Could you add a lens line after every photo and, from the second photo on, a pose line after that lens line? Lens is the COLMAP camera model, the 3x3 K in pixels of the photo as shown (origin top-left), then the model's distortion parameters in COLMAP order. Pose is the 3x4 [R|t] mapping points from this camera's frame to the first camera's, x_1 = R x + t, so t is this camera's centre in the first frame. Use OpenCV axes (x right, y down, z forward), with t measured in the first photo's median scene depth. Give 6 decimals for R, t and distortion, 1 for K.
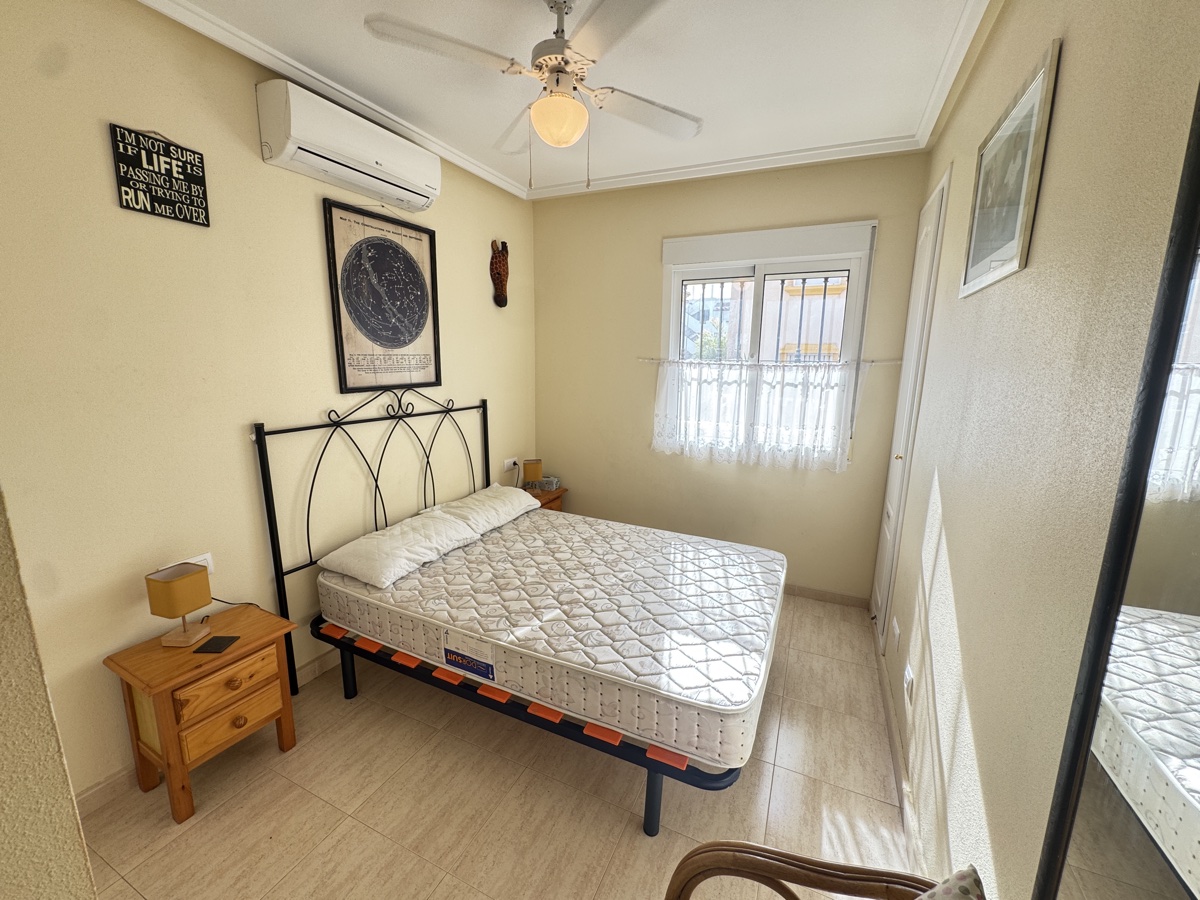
lens RADIAL K [[479.6, 0, 599.8], [0, 479.6, 452.0], [0, 0, 1]] dist [-0.002959, -0.000580]
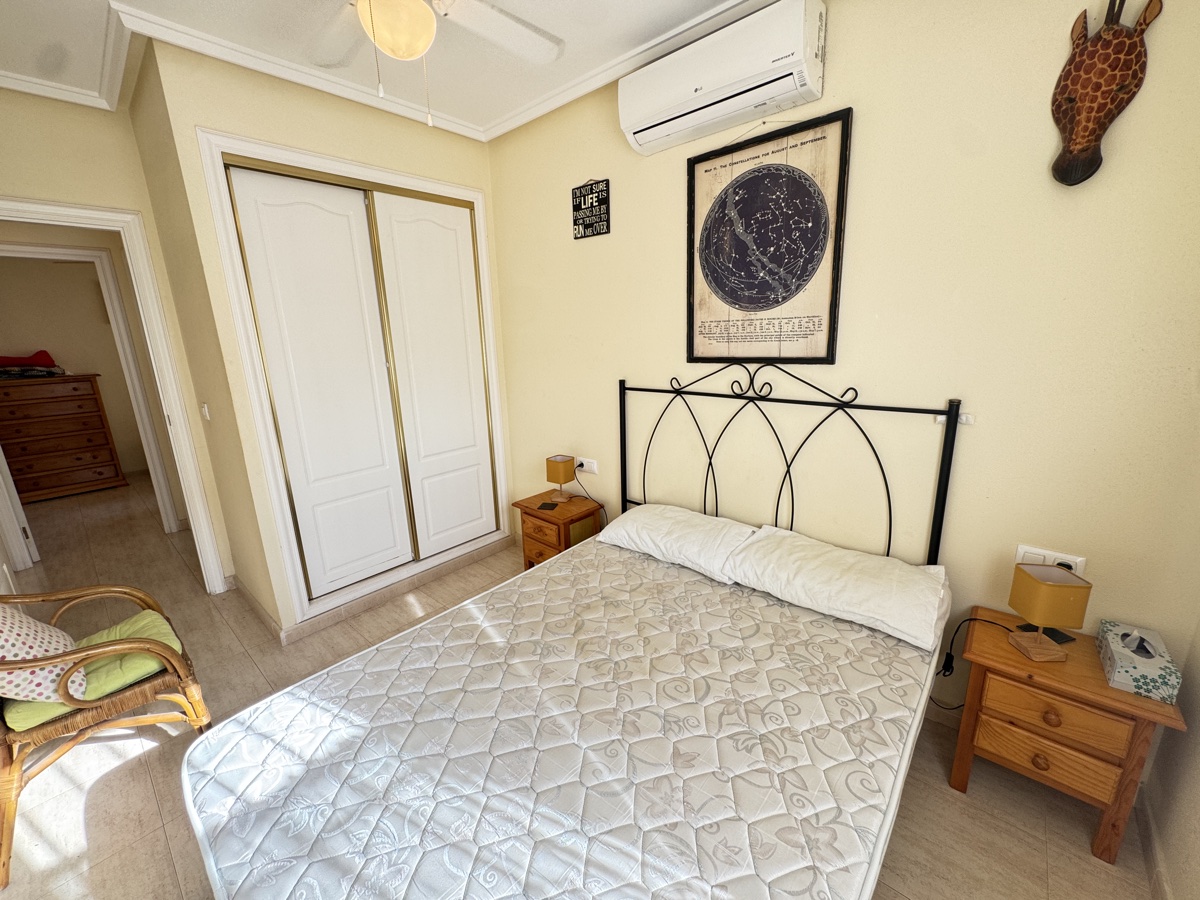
lens RADIAL K [[479.6, 0, 599.8], [0, 479.6, 452.0], [0, 0, 1]] dist [-0.002959, -0.000580]
pose [[-0.273500, 0.219523, -0.936487, 0.441923], [-0.168081, 0.947721, 0.271244, -0.171559], [0.947073, 0.231591, -0.222304, 1.012221]]
